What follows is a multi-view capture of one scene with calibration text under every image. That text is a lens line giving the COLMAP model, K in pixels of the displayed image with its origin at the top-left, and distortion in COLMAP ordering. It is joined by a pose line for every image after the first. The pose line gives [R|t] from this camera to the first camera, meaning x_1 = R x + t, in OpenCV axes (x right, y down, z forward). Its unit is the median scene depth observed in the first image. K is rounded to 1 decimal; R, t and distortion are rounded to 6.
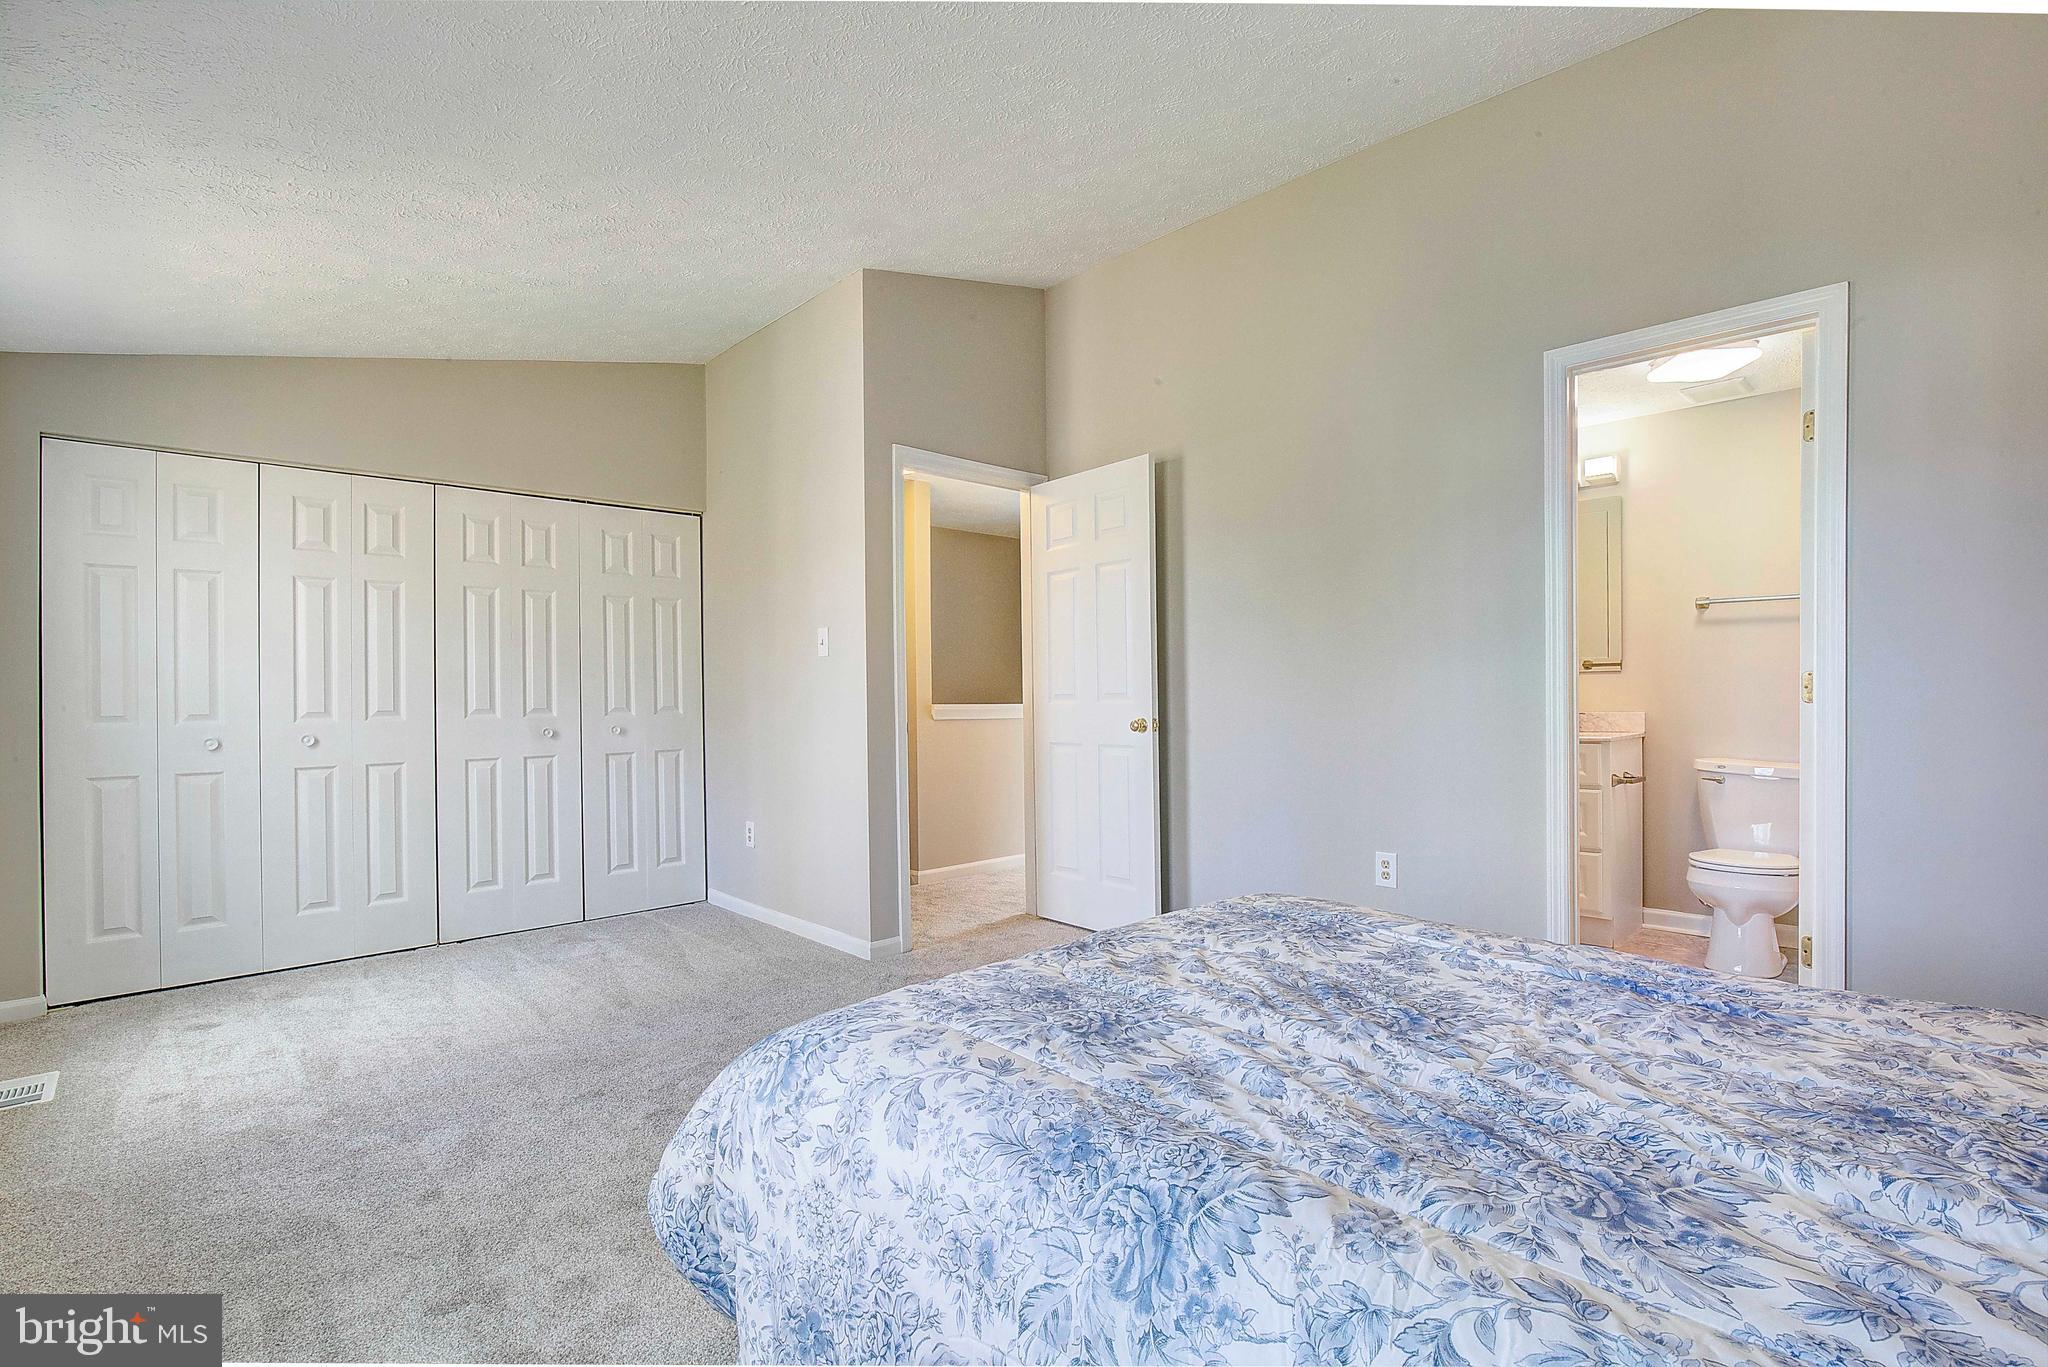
lens RADIAL K [[945.0, 0, 1027.7], [0, 945.0, 700.5], [0, 0, 1]] dist [-0.038633, 0.000110]
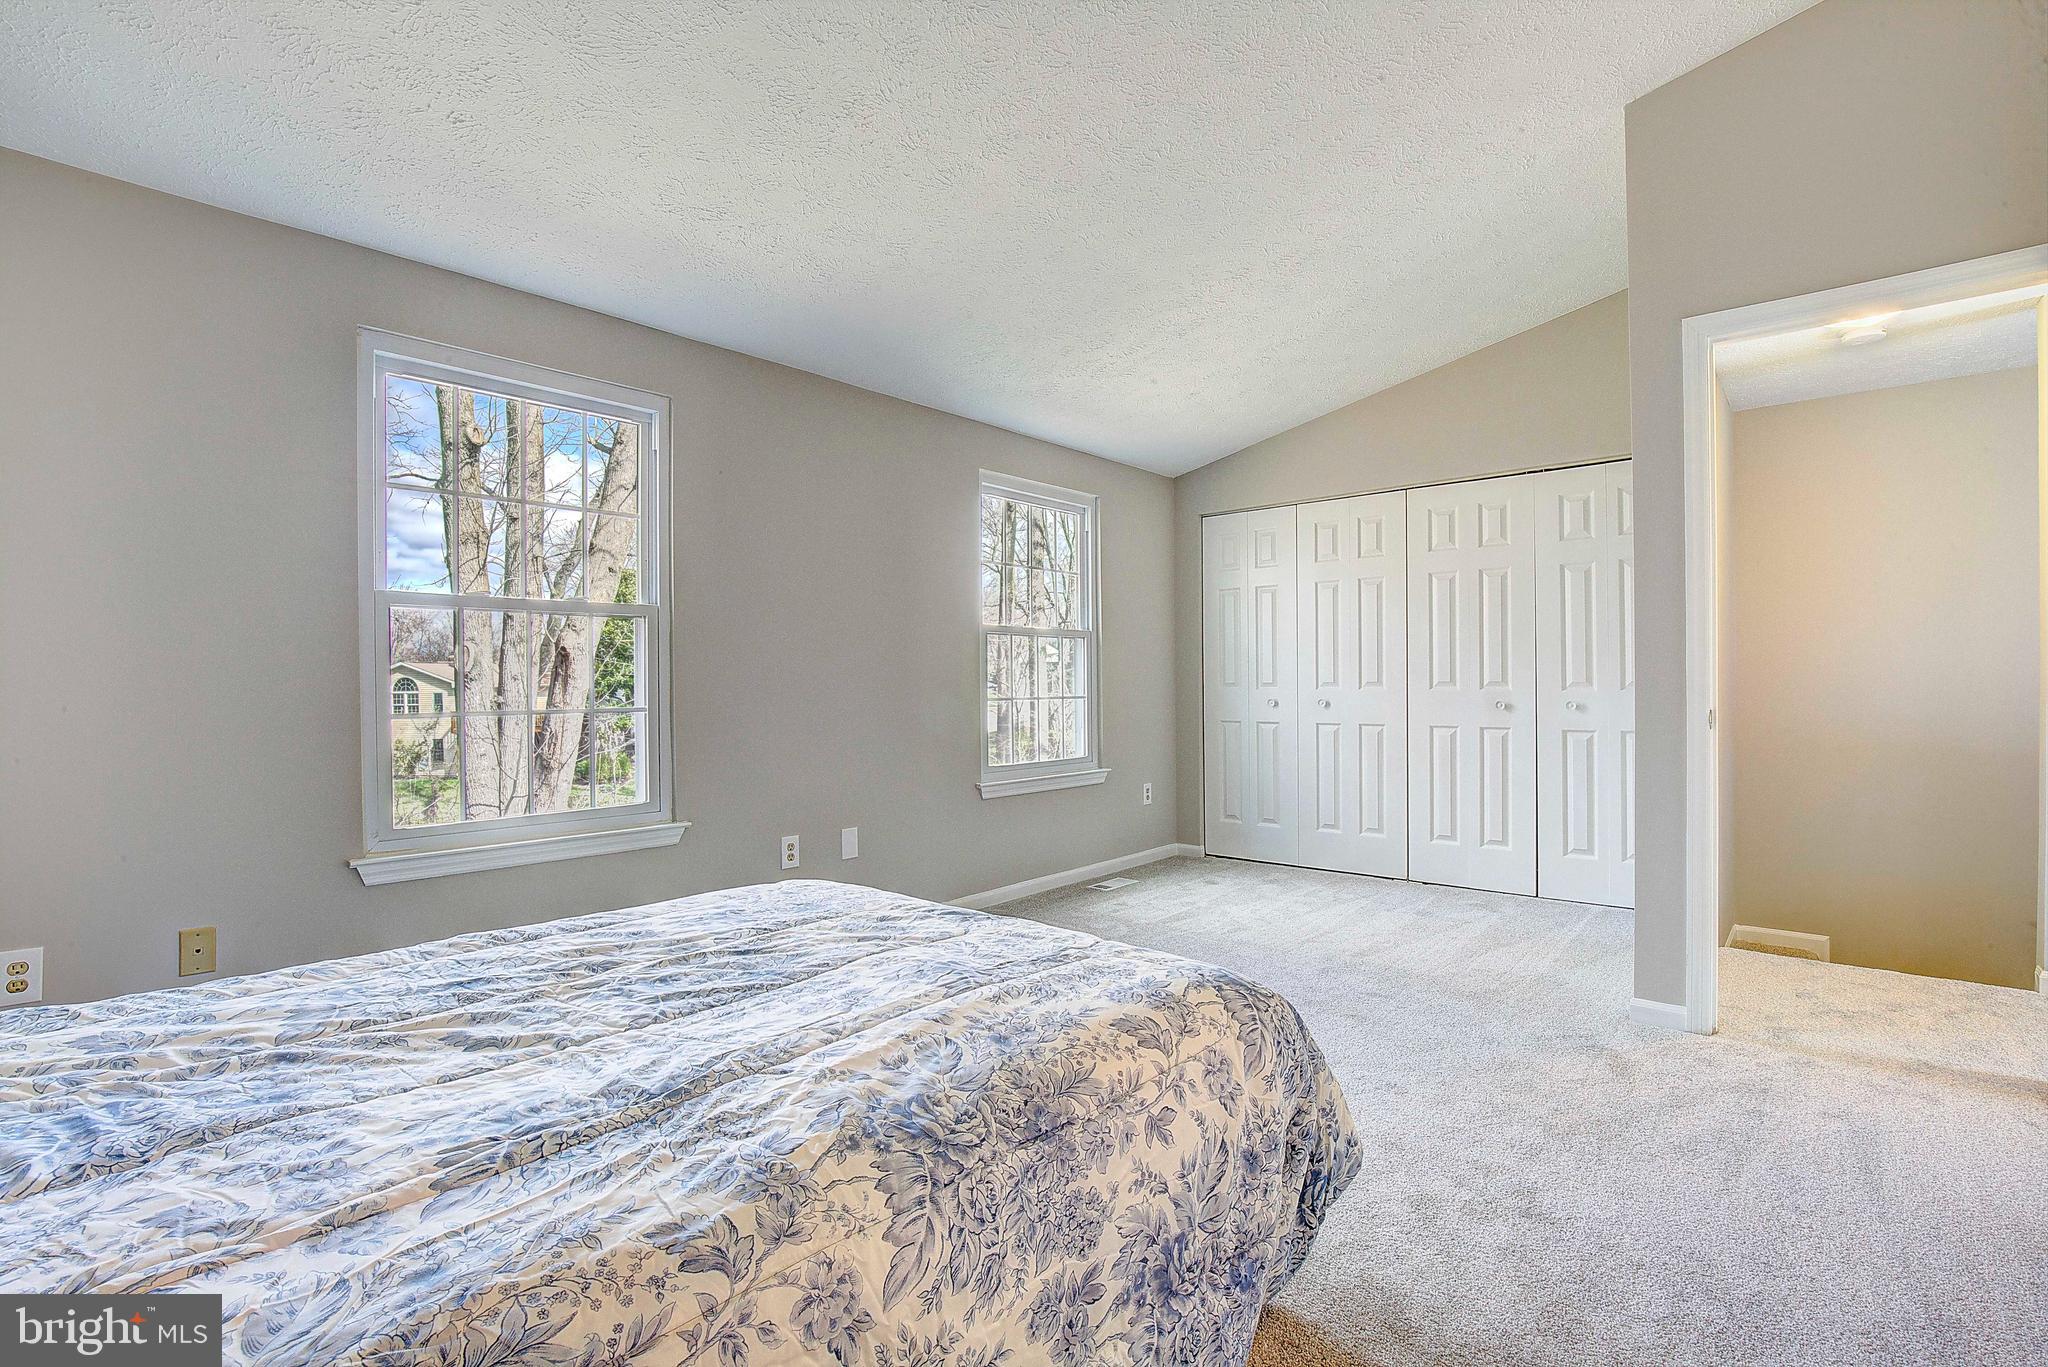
lens RADIAL K [[931.4, 0, 1033.9], [0, 931.4, 688.7], [0, 0, 1]] dist [-0.035665, 0.005379]
pose [[0.075100, 0.022738, -0.996917, 0.496293], [0.005096, 0.999718, 0.023185, -0.010559], [0.997163, -0.006822, 0.074963, 0.440542]]
